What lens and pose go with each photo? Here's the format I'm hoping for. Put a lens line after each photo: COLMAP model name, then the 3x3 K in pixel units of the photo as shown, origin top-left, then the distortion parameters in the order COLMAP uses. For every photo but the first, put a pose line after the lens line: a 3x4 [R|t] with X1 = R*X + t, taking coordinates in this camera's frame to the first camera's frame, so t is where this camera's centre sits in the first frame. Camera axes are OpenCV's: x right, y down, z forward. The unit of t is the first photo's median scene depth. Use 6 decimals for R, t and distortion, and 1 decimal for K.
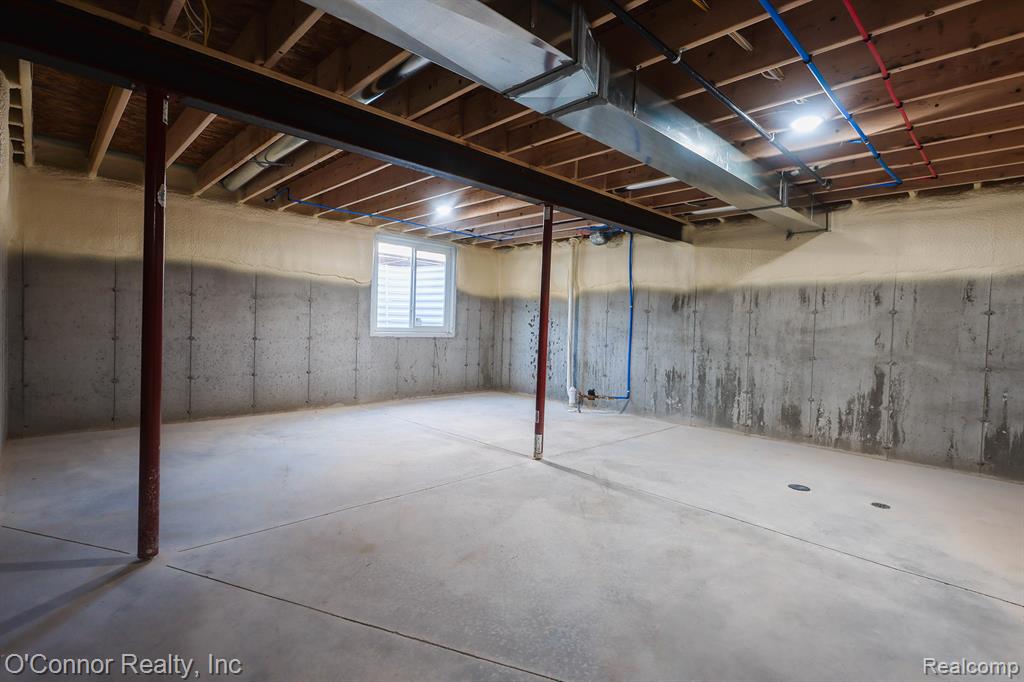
lens RADIAL K [[493.6, 0, 512.3], [0, 493.6, 336.3], [0, 0, 1]] dist [0.003736, 0.000703]
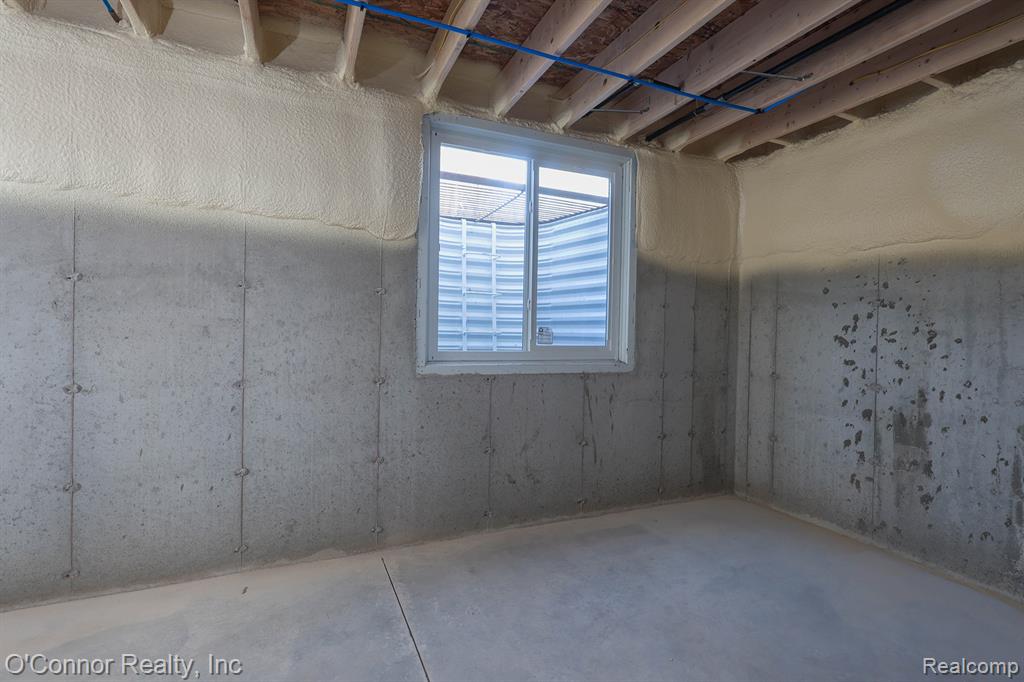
lens RADIAL K [[493.6, 0, 514.3], [0, 493.6, 334.8], [0, 0, 1]] dist [0.003736, 0.000703]
pose [[0.936887, -0.013927, -0.349354, -0.065795], [0.003652, 0.999542, -0.030053, -0.017710], [0.349613, 0.026880, 0.936509, 0.583099]]
